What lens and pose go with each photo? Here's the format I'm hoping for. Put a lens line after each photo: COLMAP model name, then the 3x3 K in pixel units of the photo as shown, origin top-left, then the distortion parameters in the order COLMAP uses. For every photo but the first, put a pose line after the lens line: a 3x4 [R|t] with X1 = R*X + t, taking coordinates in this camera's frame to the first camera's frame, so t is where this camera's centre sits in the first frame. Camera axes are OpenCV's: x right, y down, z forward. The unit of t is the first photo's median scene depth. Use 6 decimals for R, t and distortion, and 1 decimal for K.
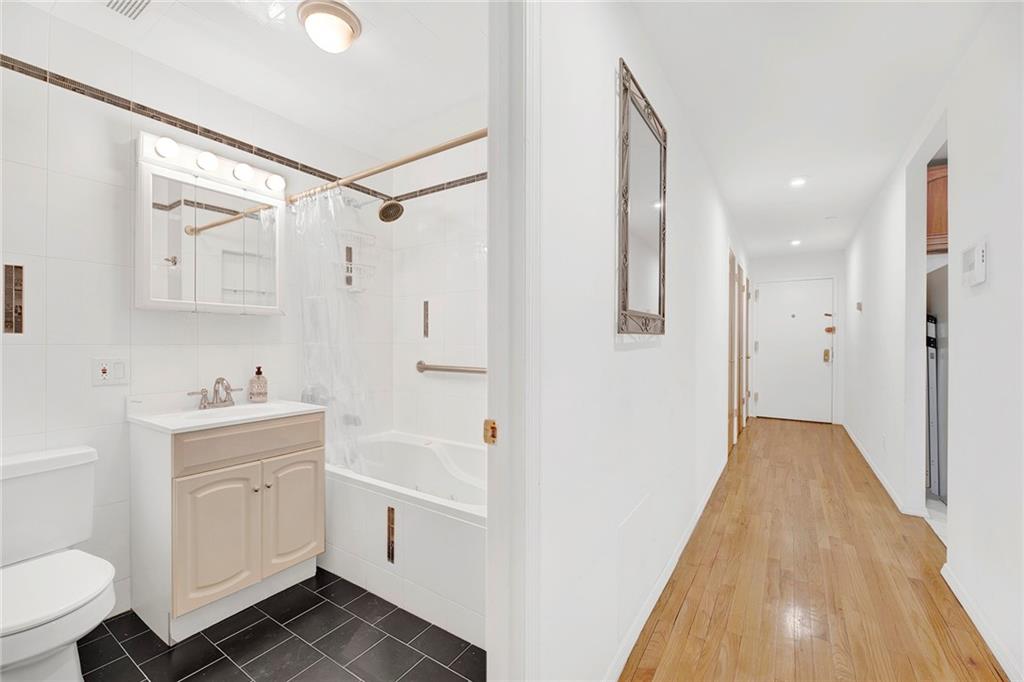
lens RADIAL K [[425.5, 0, 506.3], [0, 425.5, 343.4], [0, 0, 1]] dist [-0.003127, -0.000540]
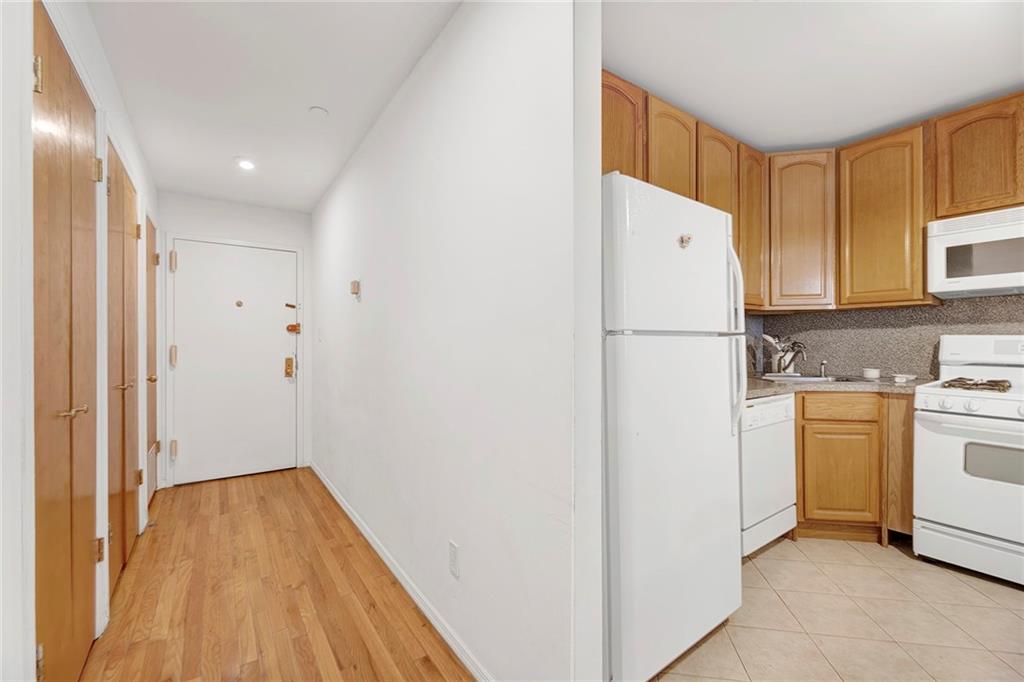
lens RADIAL K [[425.5, 0, 506.3], [0, 425.5, 343.4], [0, 0, 1]] dist [-0.003127, -0.000540]
pose [[0.378658, -0.005033, 0.925523, 0.333881], [0.008332, 0.999963, 0.002028, -0.008489], [-0.925499, 0.006944, 0.378686, 0.538550]]
